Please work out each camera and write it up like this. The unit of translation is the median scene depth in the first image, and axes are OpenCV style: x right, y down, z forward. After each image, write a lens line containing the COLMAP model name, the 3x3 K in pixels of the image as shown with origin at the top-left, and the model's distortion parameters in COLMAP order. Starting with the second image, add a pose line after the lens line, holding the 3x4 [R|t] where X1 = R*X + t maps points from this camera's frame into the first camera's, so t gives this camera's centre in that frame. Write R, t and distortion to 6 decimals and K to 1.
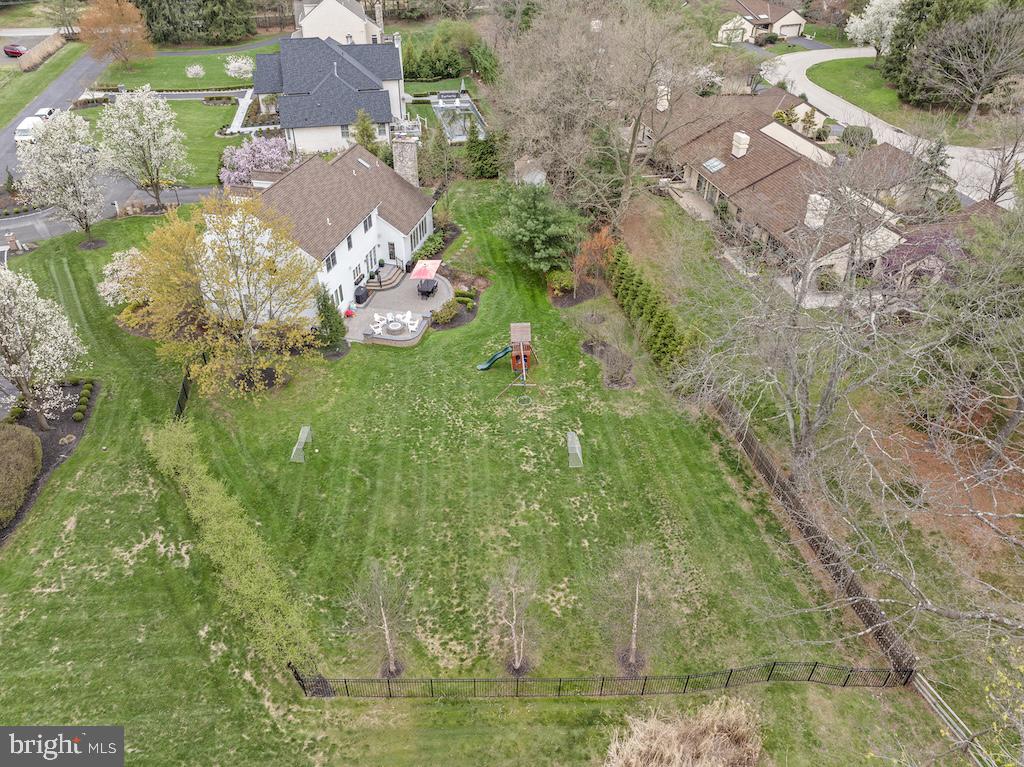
lens RADIAL K [[722.1, 0, 512.0], [0, 722.1, 383.5], [0, 0, 1]] dist [-0.036345, -0.003964]
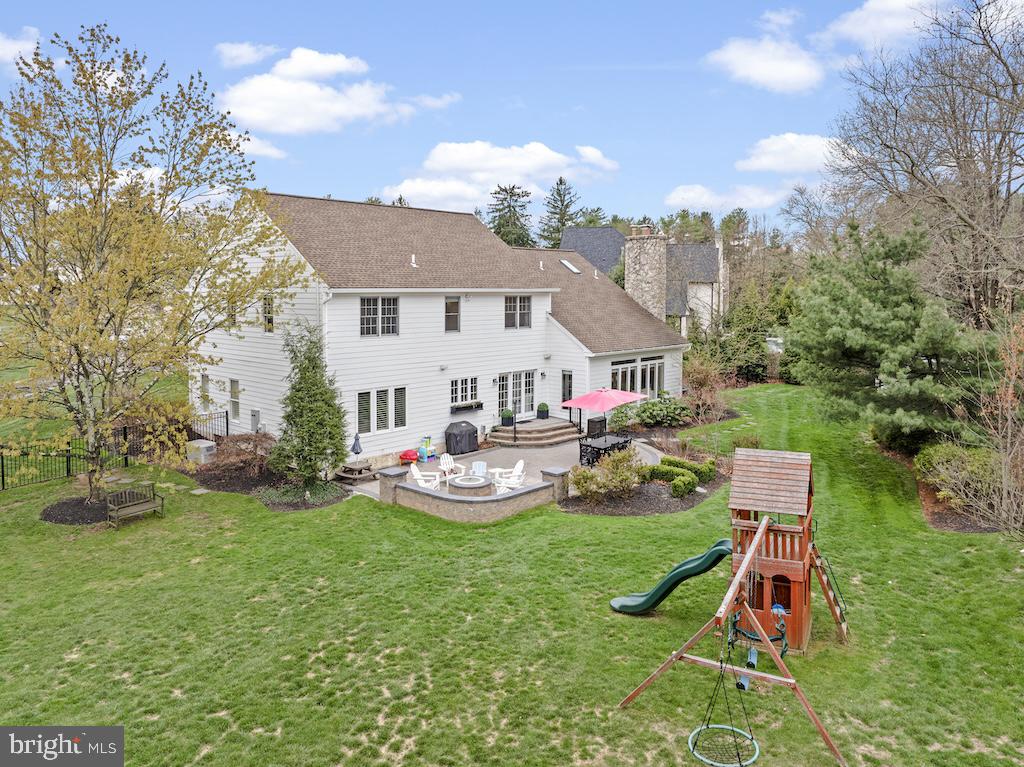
lens RADIAL K [[722.1, 0, 512.0], [0, 722.1, 383.5], [0, 0, 1]] dist [-0.036345, -0.003964]
pose [[0.863901, 0.052905, -0.500876, 0.053459], [-0.295662, 0.858360, -0.419287, 0.033464], [0.407750, 0.510312, 0.757180, 0.672370]]
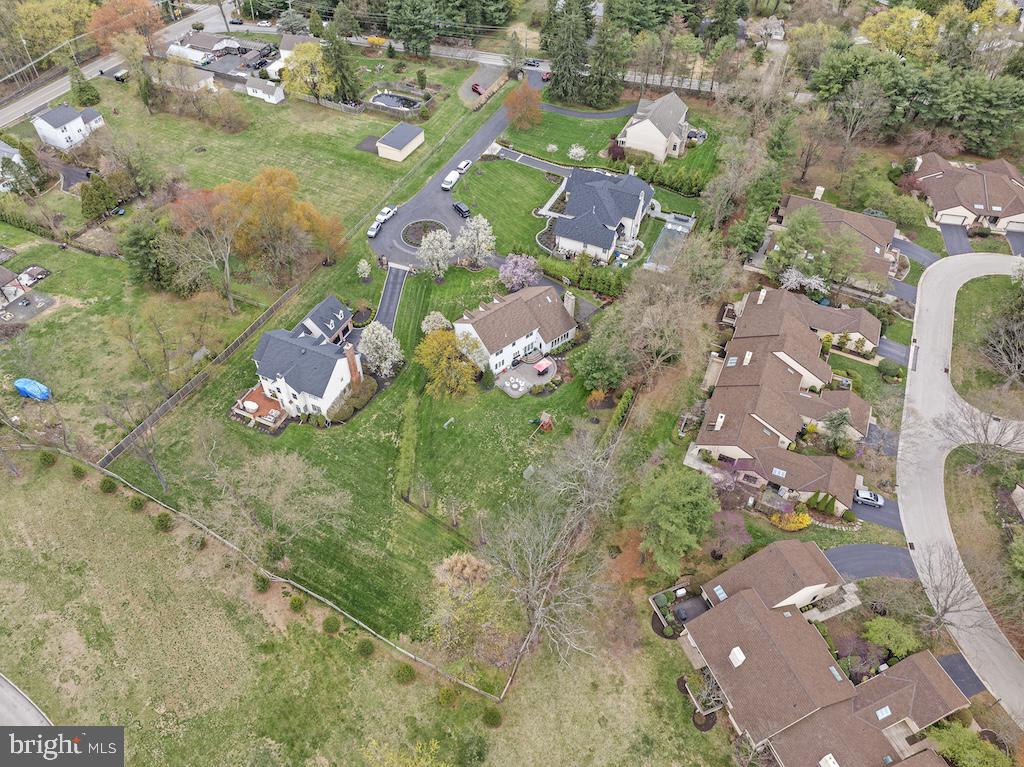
lens RADIAL K [[722.1, 0, 512.0], [0, 722.1, 383.5], [0, 0, 1]] dist [-0.036345, -0.003964]
pose [[0.799929, 0.434974, -0.413414, 0.780834], [-0.351557, 0.897998, 0.264589, -0.691470], [0.486334, -0.066314, 0.871253, -1.028448]]
